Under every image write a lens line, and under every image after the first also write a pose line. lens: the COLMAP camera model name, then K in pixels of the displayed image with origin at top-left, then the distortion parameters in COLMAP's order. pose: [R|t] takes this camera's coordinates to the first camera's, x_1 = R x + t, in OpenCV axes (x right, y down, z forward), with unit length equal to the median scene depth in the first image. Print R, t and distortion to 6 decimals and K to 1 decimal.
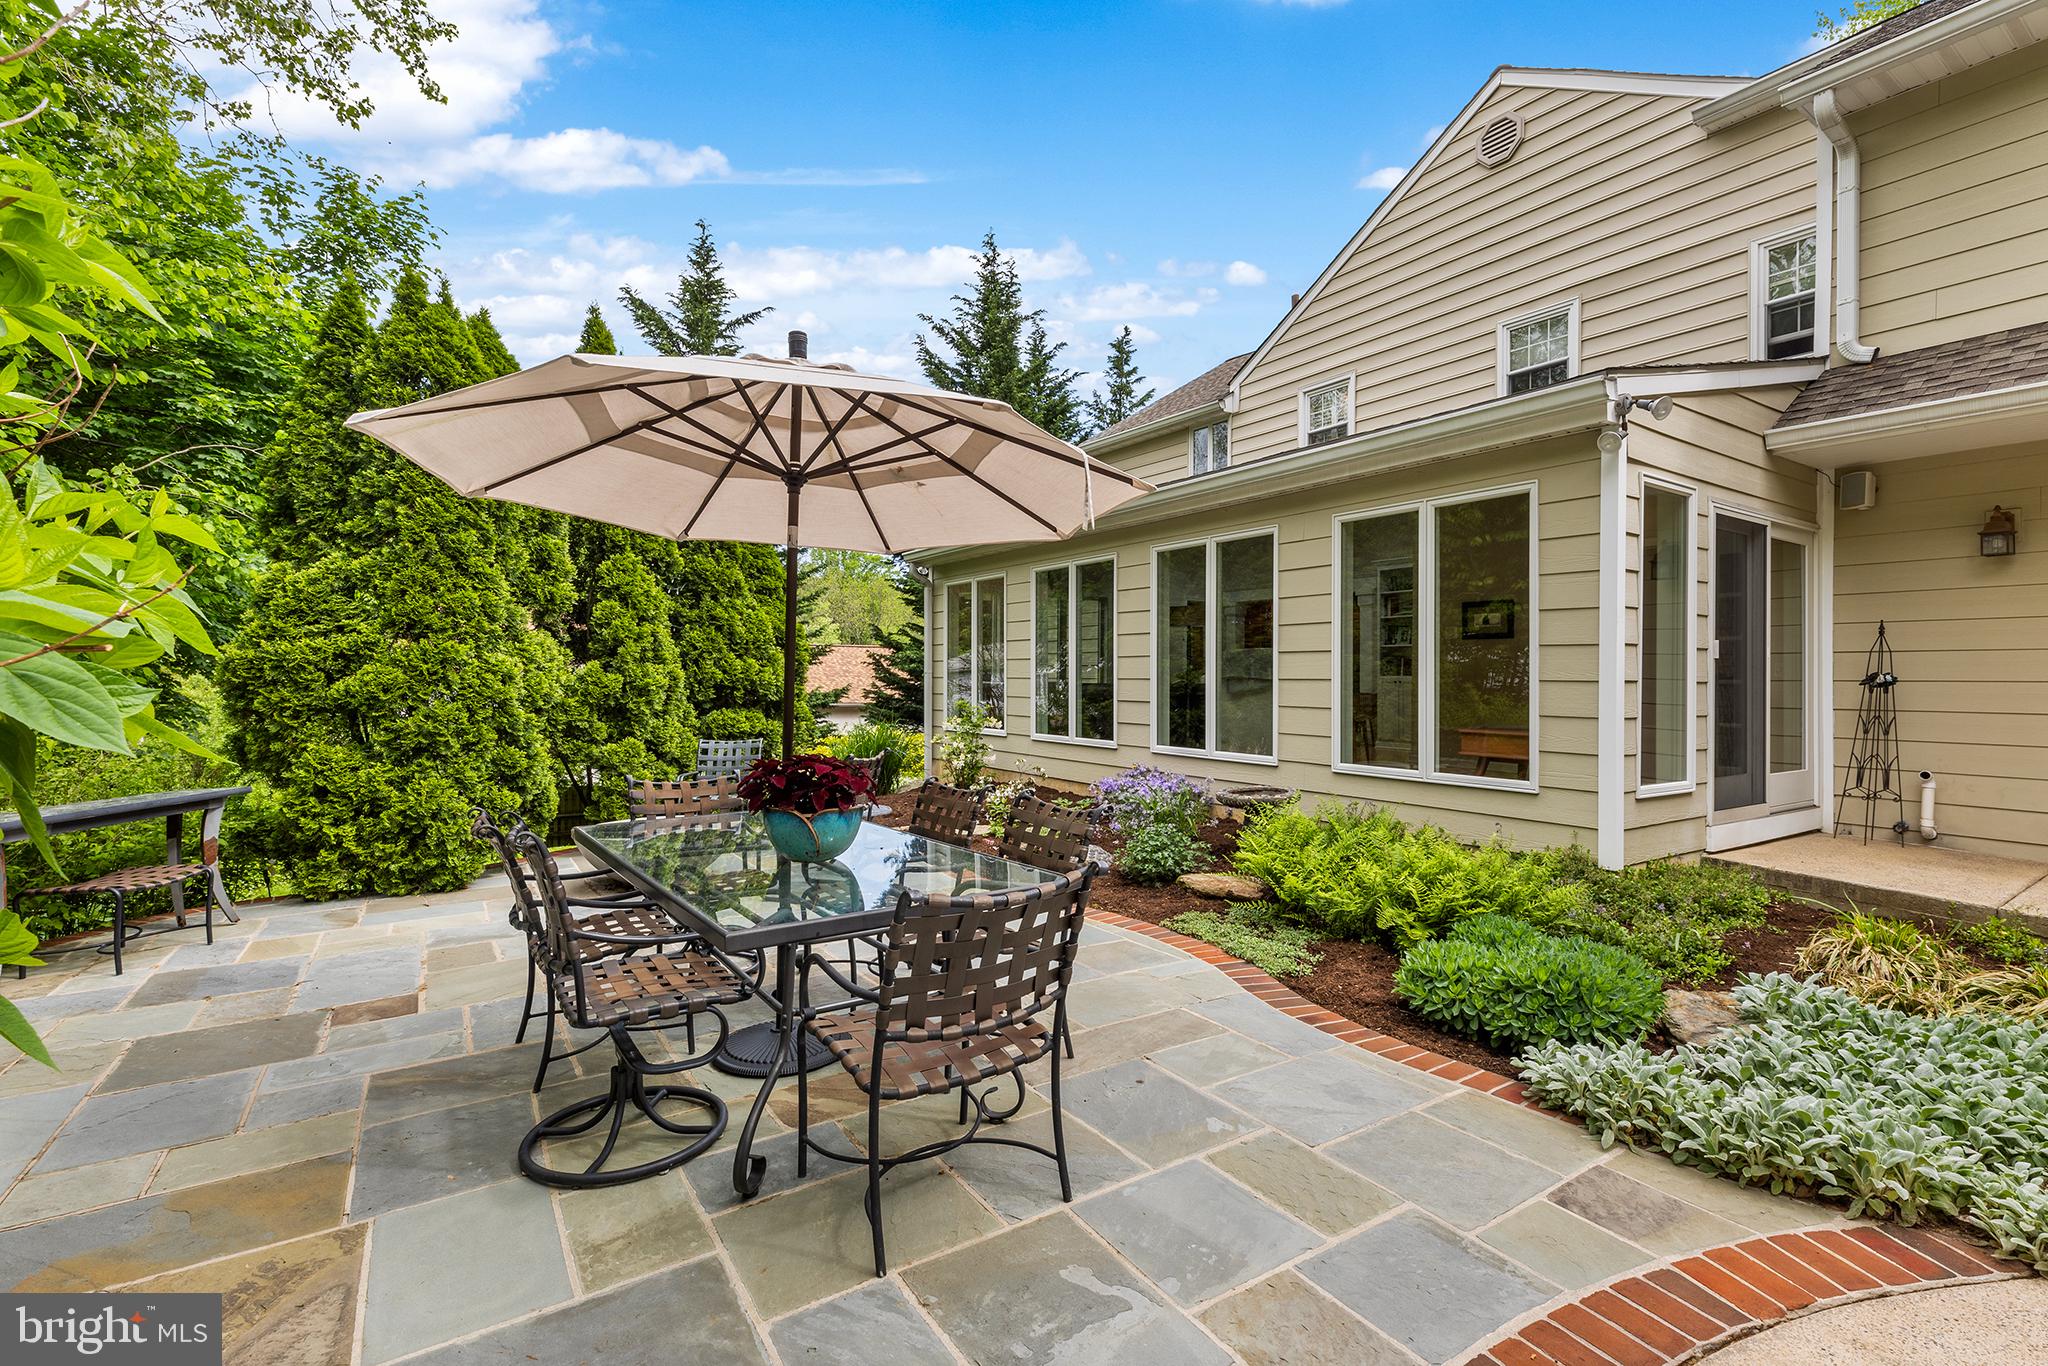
lens RADIAL K [[923.4, 0, 1030.8], [0, 923.4, 679.6], [0, 0, 1]] dist [0.007653, 0.000147]
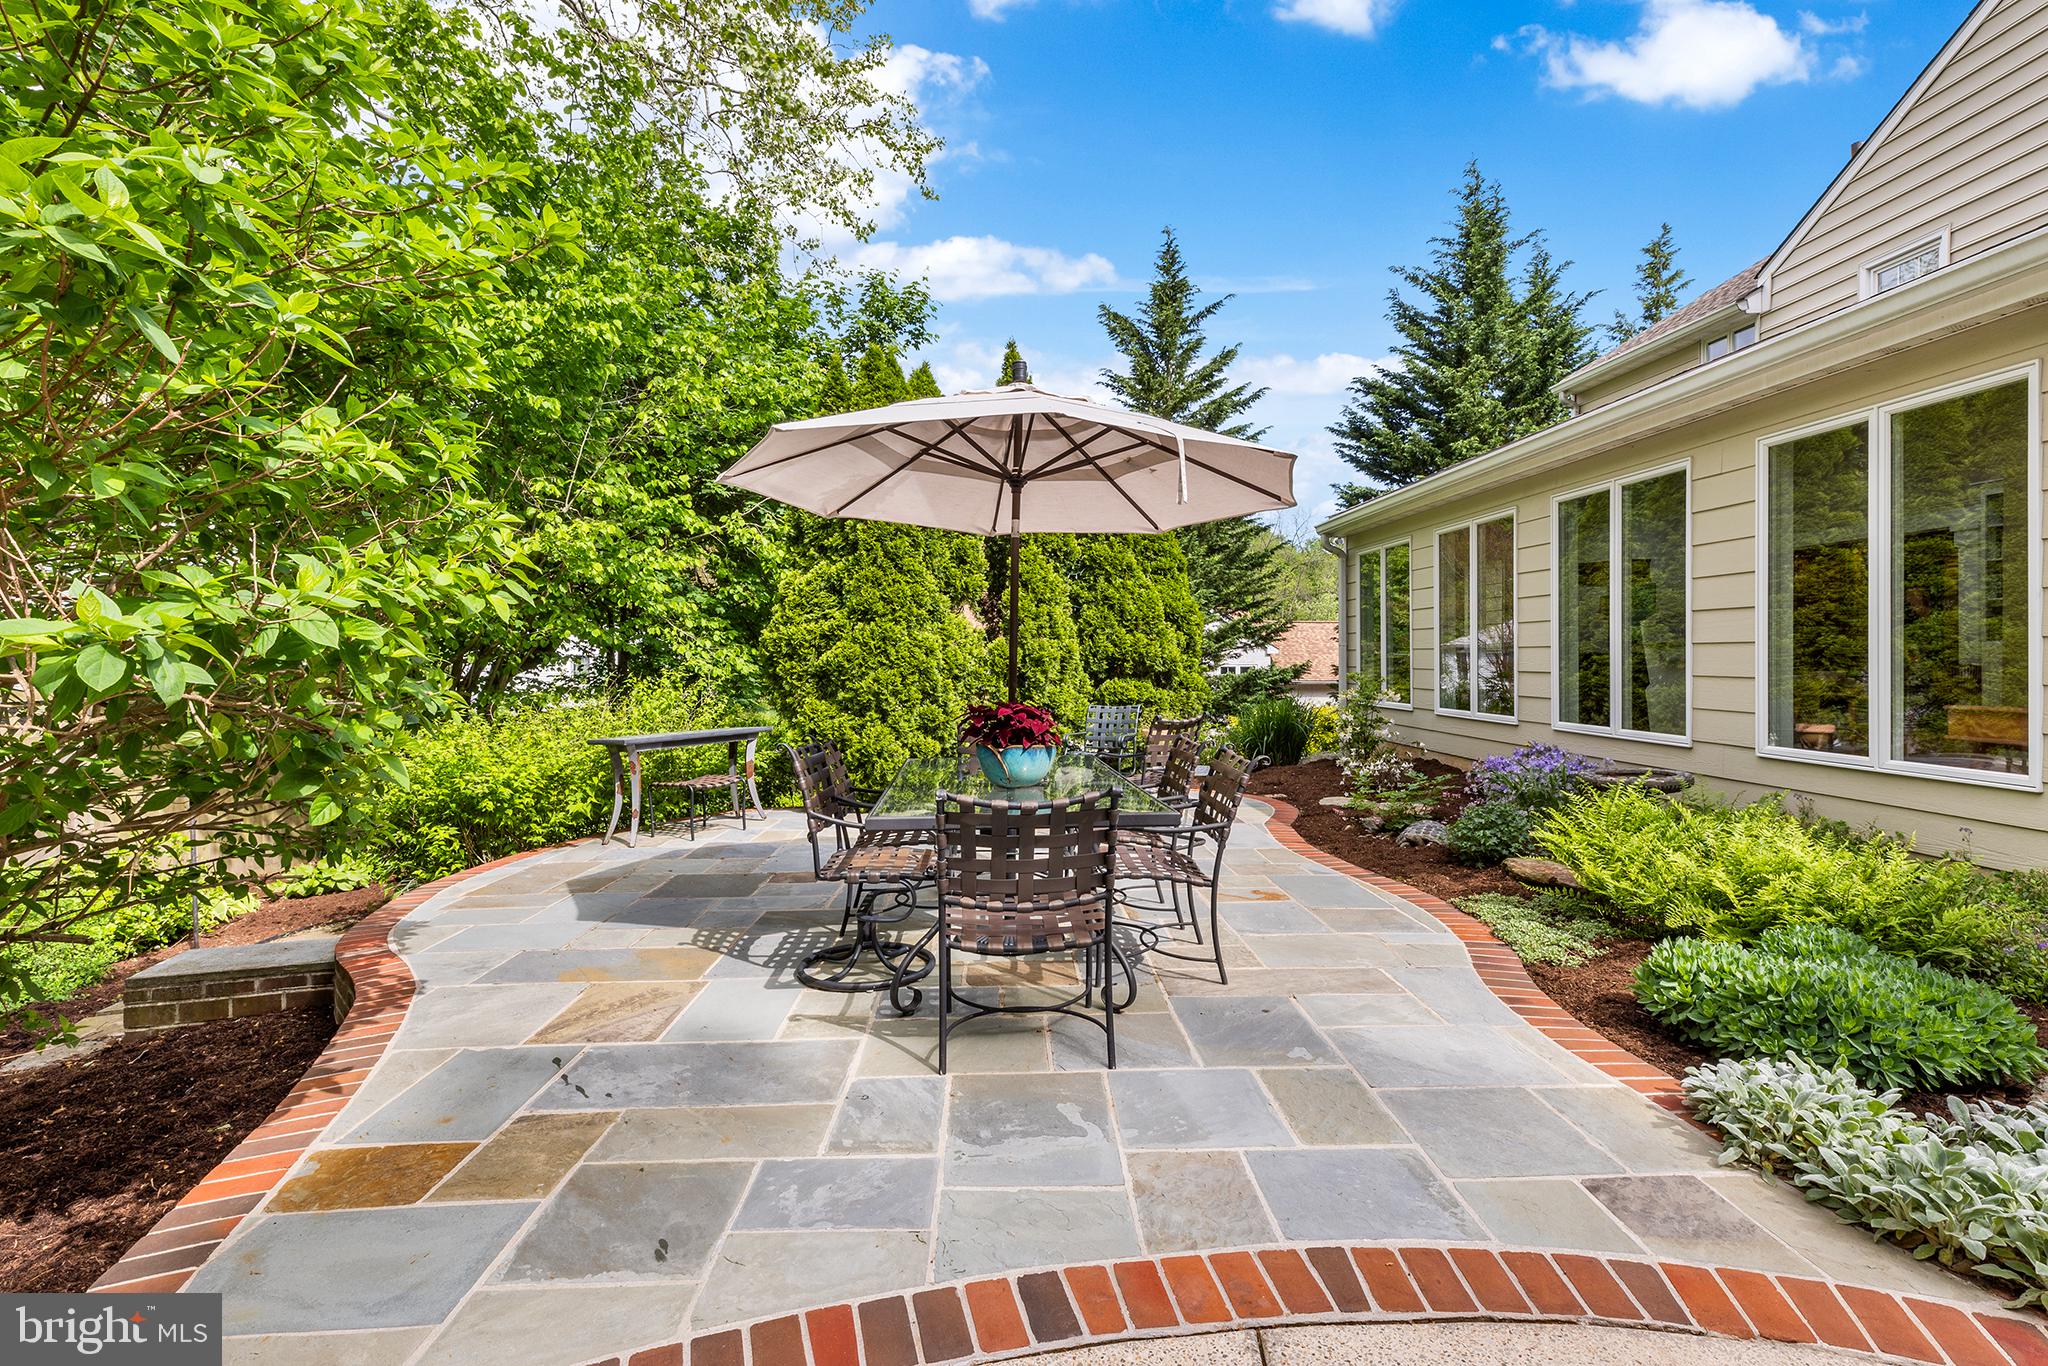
lens RADIAL K [[931.3, 0, 1027.0], [0, 931.3, 668.7], [0, 0, 1]] dist [0.003020, 0.000002]
pose [[0.855554, -0.001396, -0.517712, 0.185797], [0.006744, 0.999942, 0.008447, 0.010837], [0.517670, -0.010718, 0.855513, -0.027548]]
